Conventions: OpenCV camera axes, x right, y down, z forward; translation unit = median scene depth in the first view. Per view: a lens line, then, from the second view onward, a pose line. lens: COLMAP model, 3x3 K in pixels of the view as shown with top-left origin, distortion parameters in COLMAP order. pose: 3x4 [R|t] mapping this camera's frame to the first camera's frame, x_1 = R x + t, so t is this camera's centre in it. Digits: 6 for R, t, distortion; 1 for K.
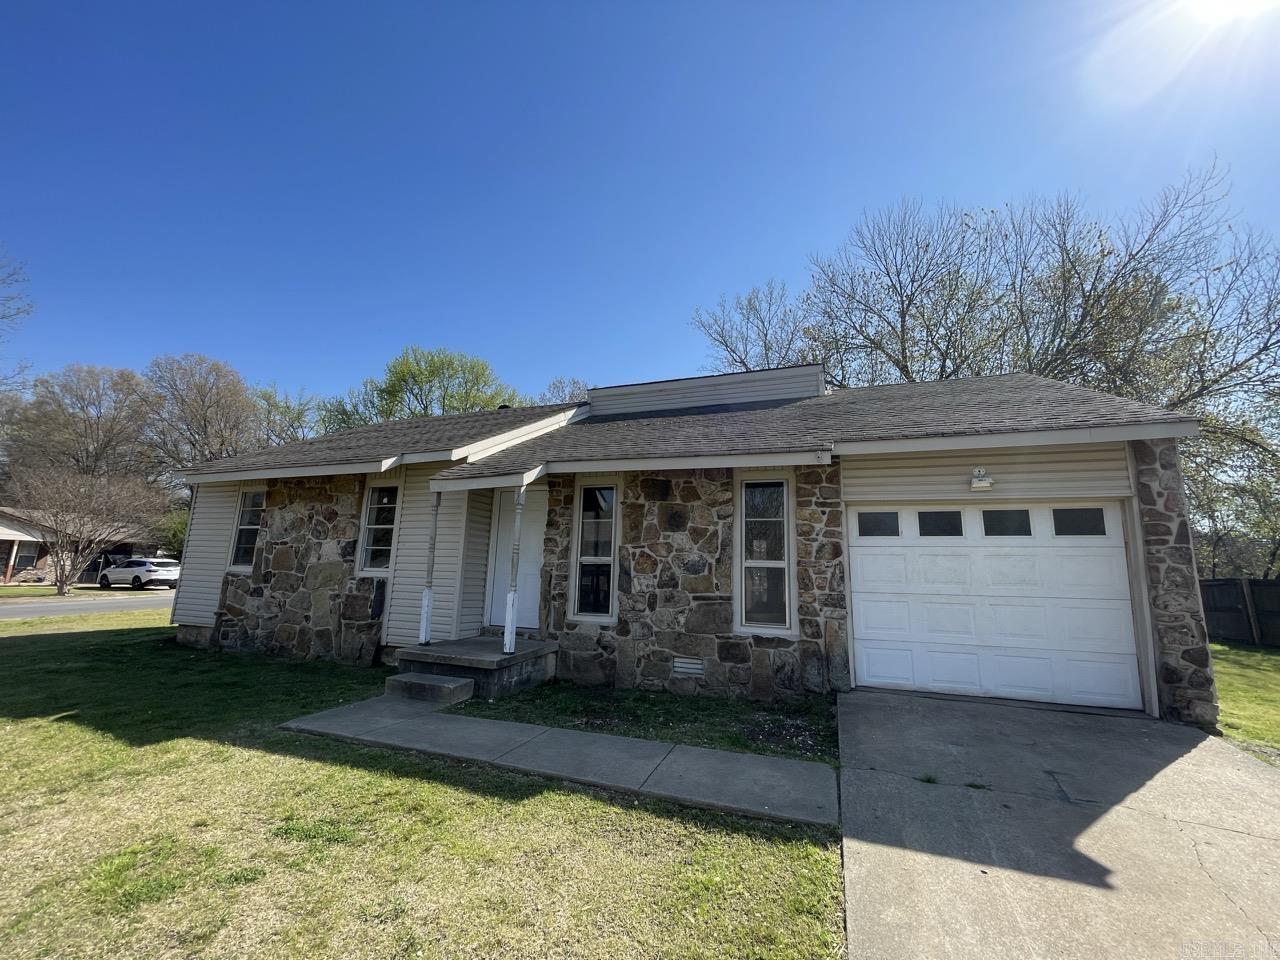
lens RADIAL K [[519.7, 0, 638.7], [0, 519.7, 484.0], [0, 0, 1]] dist [-0.001251, 0.000465]
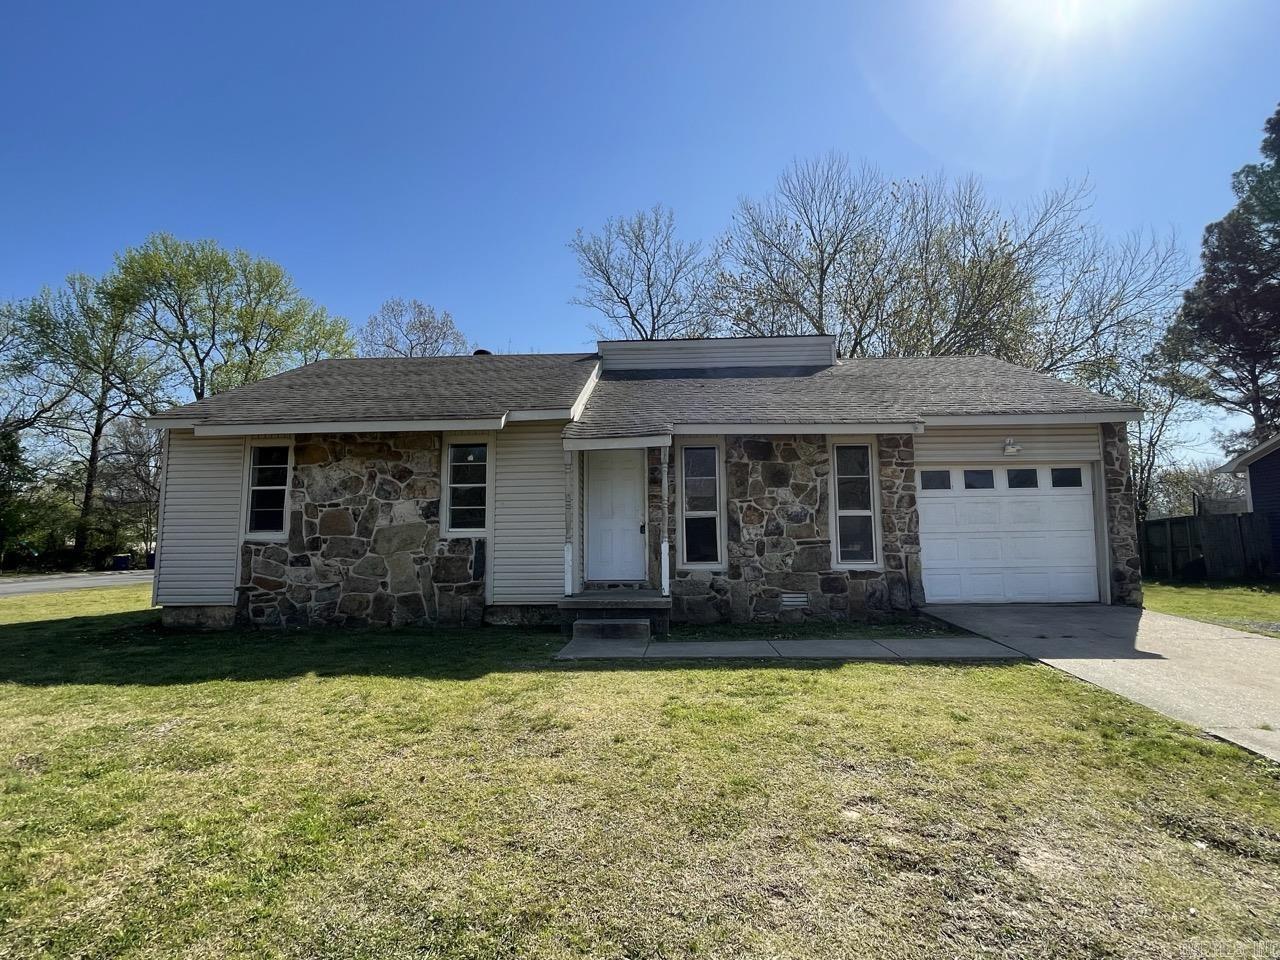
lens RADIAL K [[636.1, 0, 640.4], [0, 636.1, 476.8], [0, 0, 1]] dist [0.002264, 0.000179]
pose [[0.951579, -0.002481, 0.307395, -0.648797], [-0.017078, 0.997996, 0.060923, -0.012638], [-0.306931, -0.063223, 0.949630, -0.243341]]
